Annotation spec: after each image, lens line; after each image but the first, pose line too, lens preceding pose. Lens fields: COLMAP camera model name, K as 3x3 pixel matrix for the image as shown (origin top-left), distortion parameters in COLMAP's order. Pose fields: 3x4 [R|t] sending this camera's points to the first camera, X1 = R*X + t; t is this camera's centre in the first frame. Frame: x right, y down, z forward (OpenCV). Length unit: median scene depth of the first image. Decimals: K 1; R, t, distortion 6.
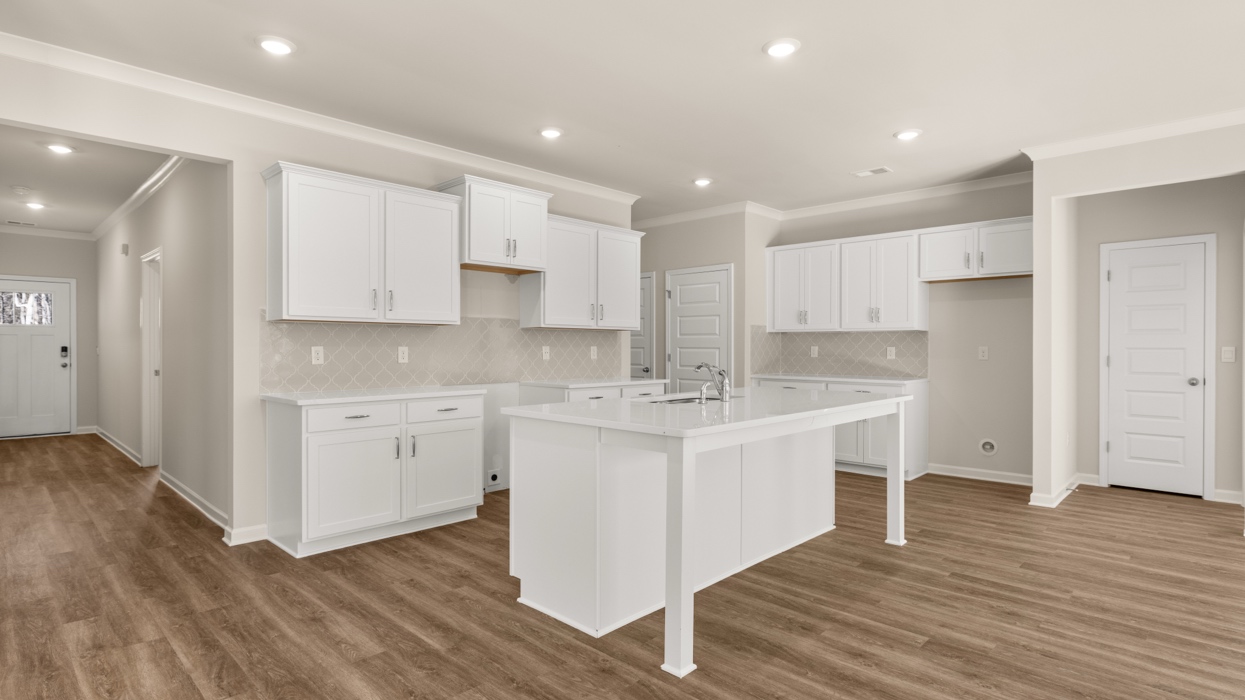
lens RADIAL K [[621.6, 0, 622.5], [0, 621.6, 350.0], [0, 0, 1]] dist [0.000064, 0.000024]
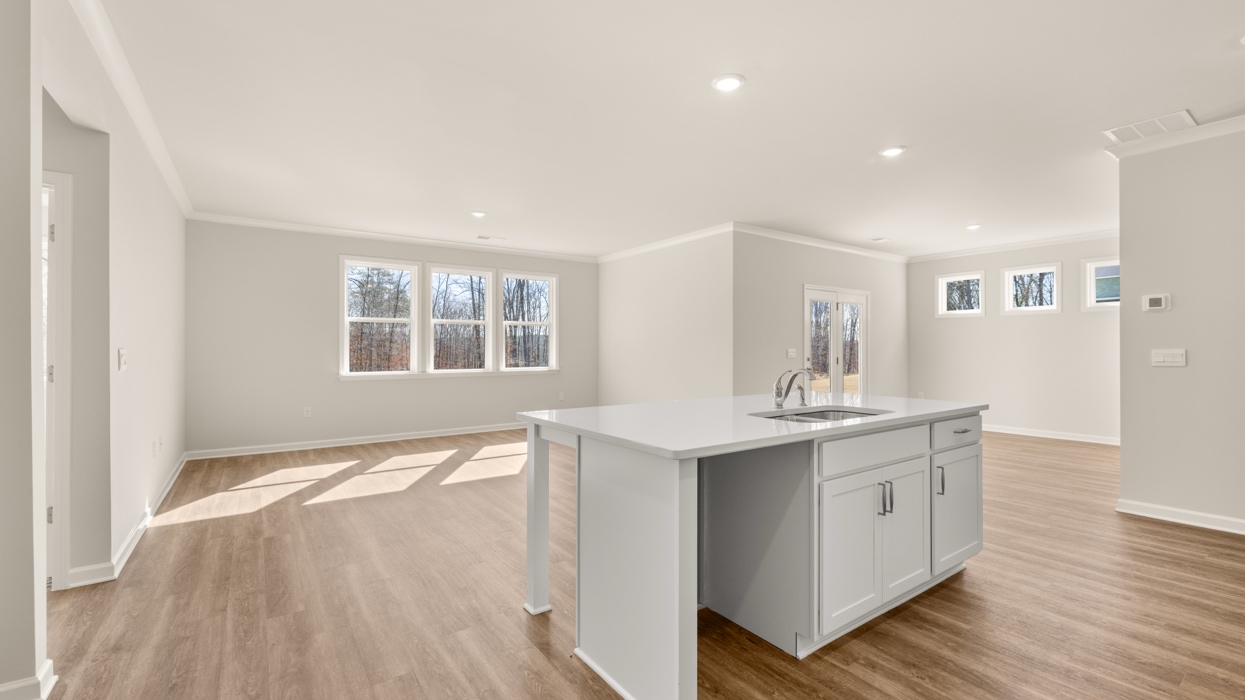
lens RADIAL K [[523.1, 0, 622.5], [0, 523.1, 350.0], [0, 0, 1]] dist [-0.000171, -0.000058]
pose [[-0.982733, 0.000199, 0.185029, 0.289990], [0.000529, 0.999998, 0.001733, -0.007814], [-0.185029, 0.001801, -0.982731, 2.125445]]
